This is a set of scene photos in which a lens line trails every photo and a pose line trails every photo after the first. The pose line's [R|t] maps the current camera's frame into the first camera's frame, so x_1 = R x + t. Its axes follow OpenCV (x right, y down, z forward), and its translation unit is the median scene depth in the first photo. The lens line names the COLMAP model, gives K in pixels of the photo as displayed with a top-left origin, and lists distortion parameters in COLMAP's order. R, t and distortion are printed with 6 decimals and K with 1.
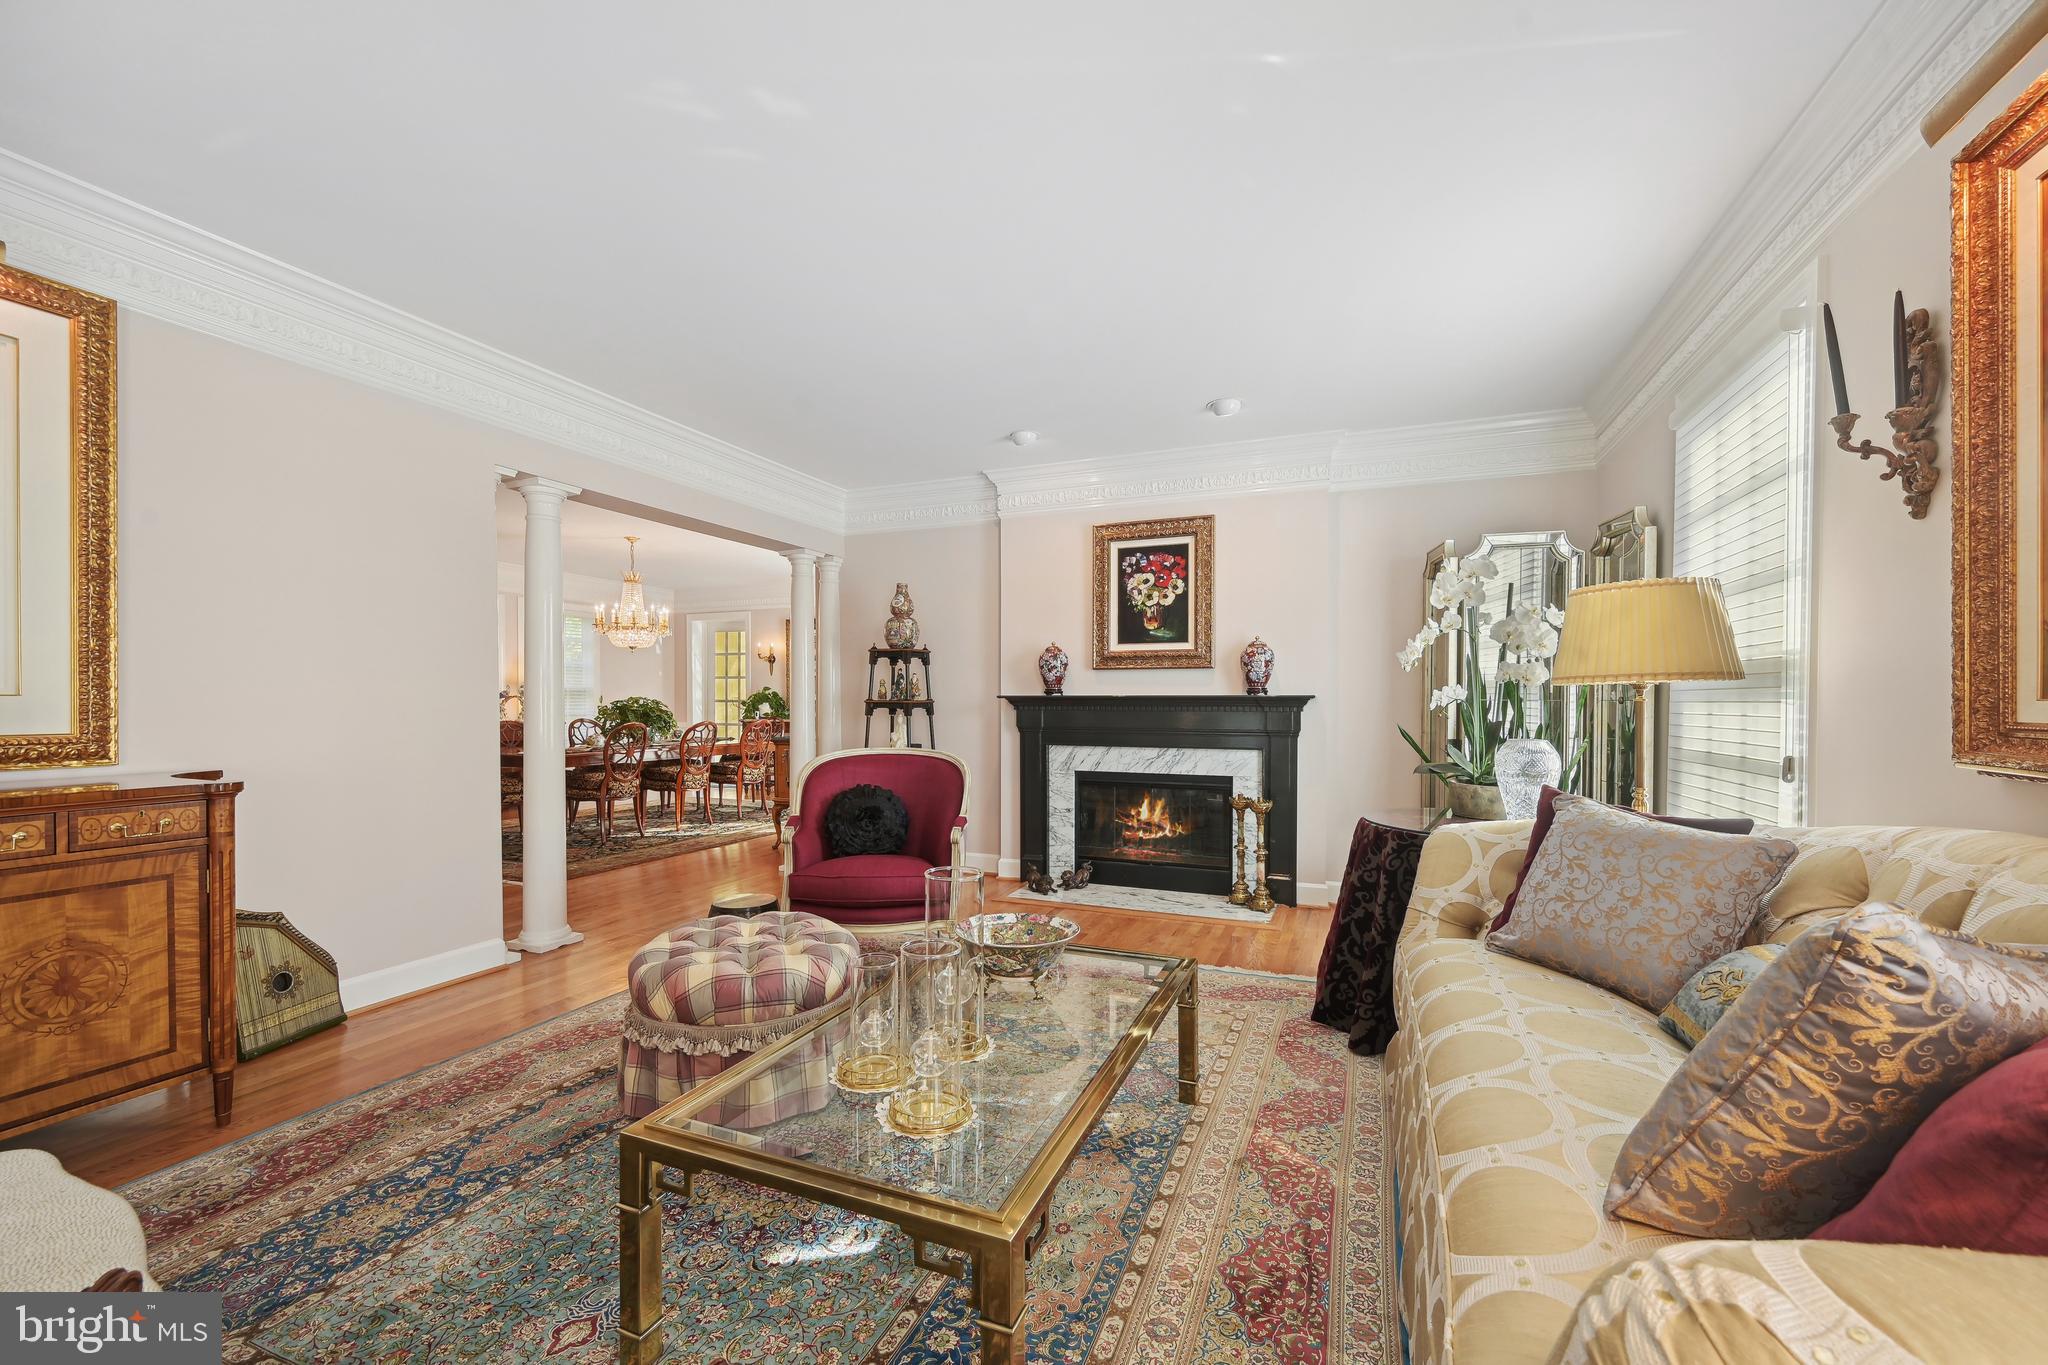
lens RADIAL K [[829.8, 0, 1021.5], [0, 829.8, 700.6], [0, 0, 1]] dist [0.000214, 0.000001]
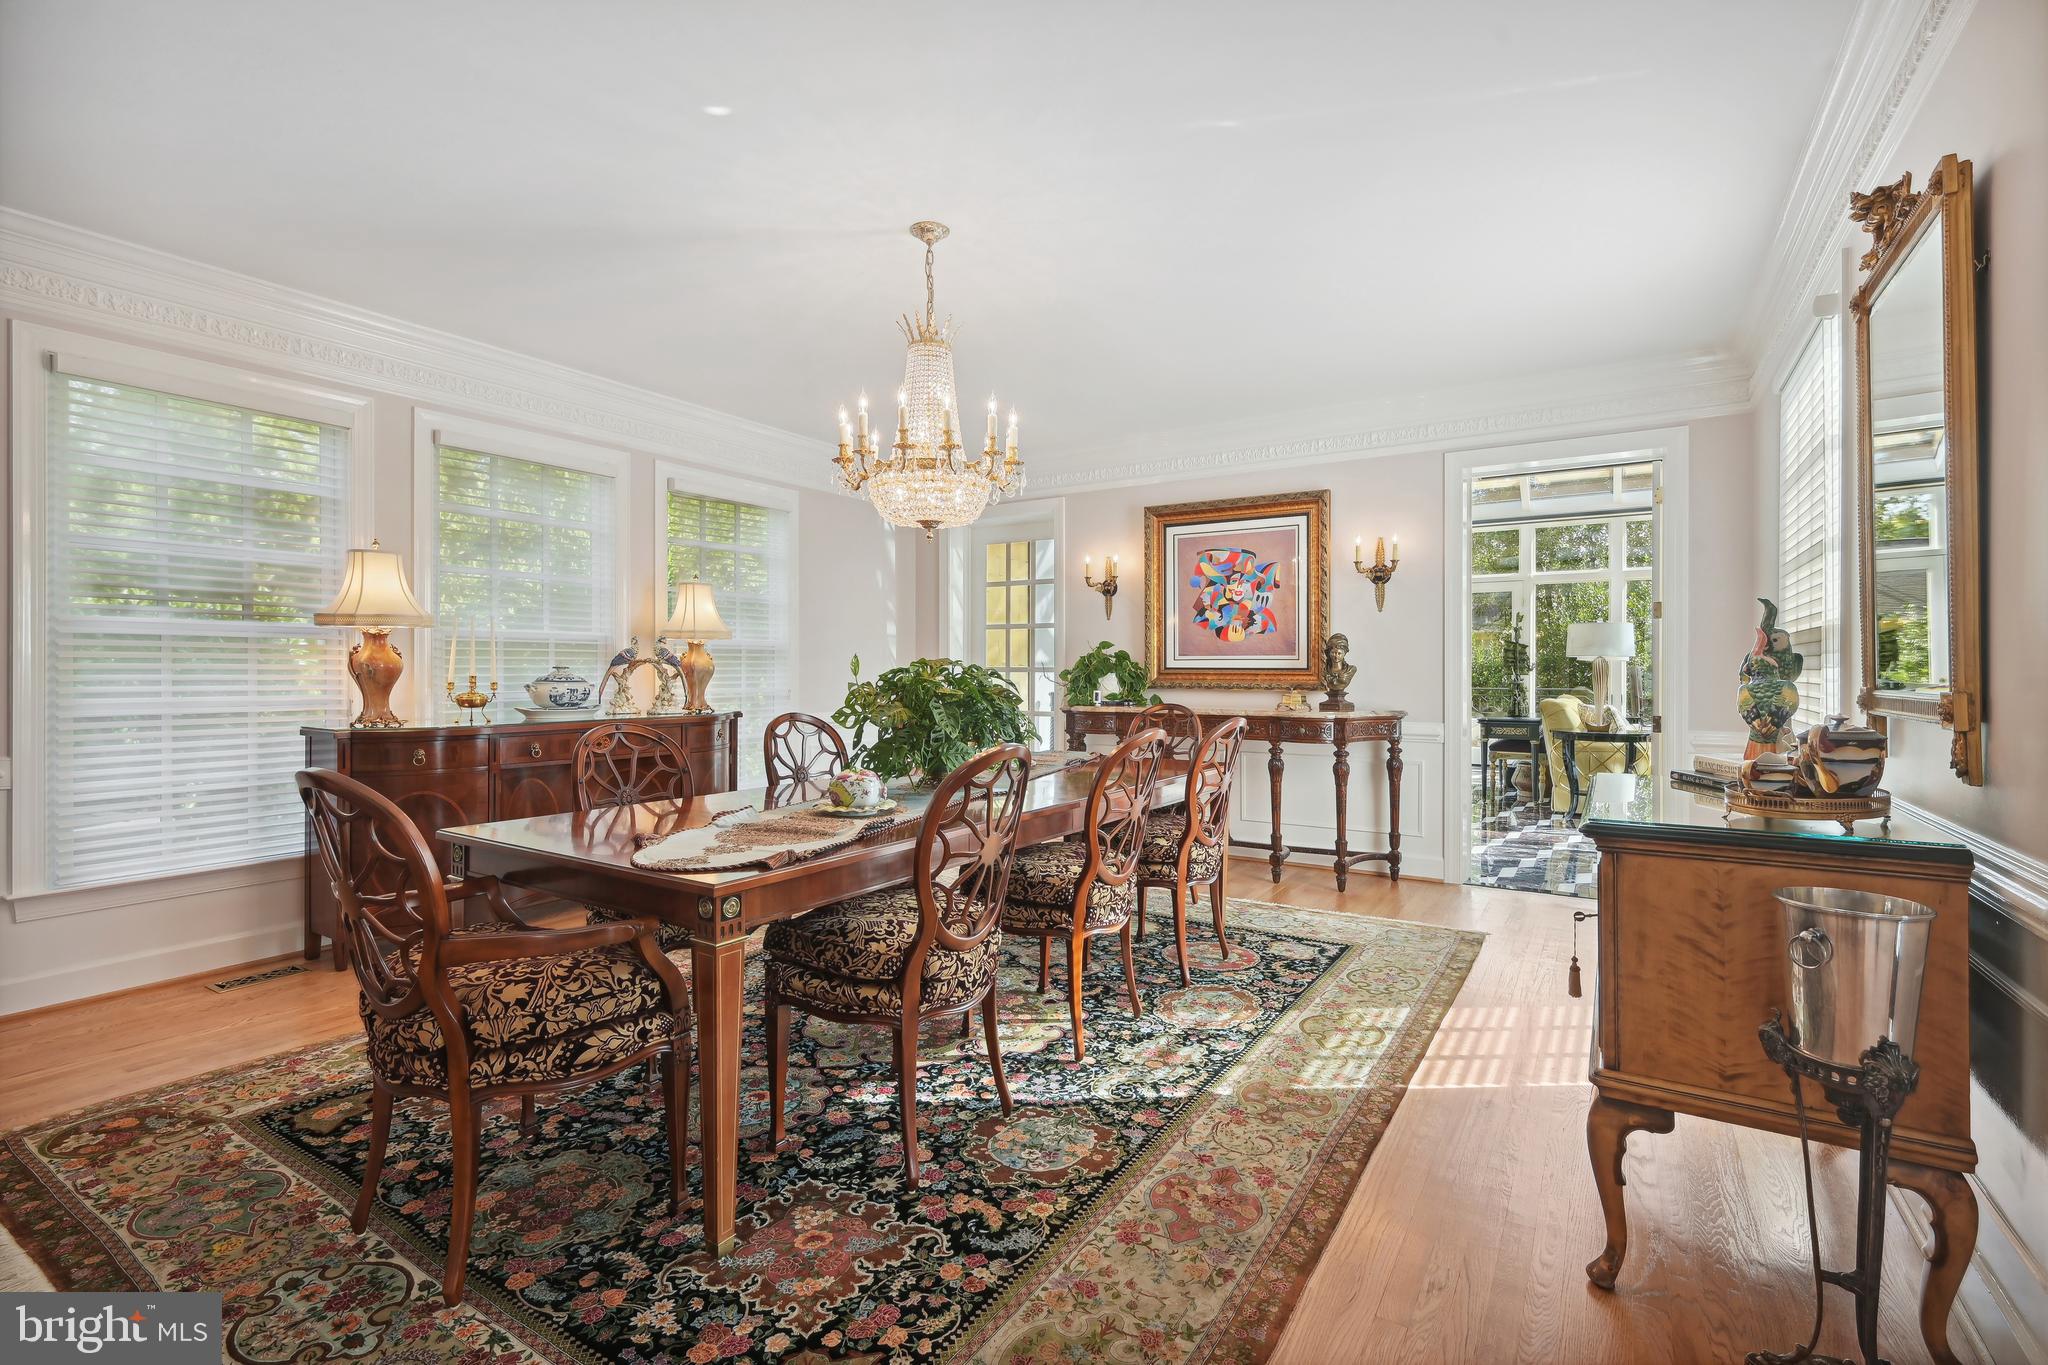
lens RADIAL K [[917.0, 0, 1026.0], [0, 917.0, 667.1], [0, 0, 1]] dist [0.001282, 0.000017]
pose [[0.985636, -0.000635, -0.168883, -0.313881], [0.000188, 0.999996, -0.002661, 0.000385], [0.168884, 0.002591, 0.985633, 0.532259]]
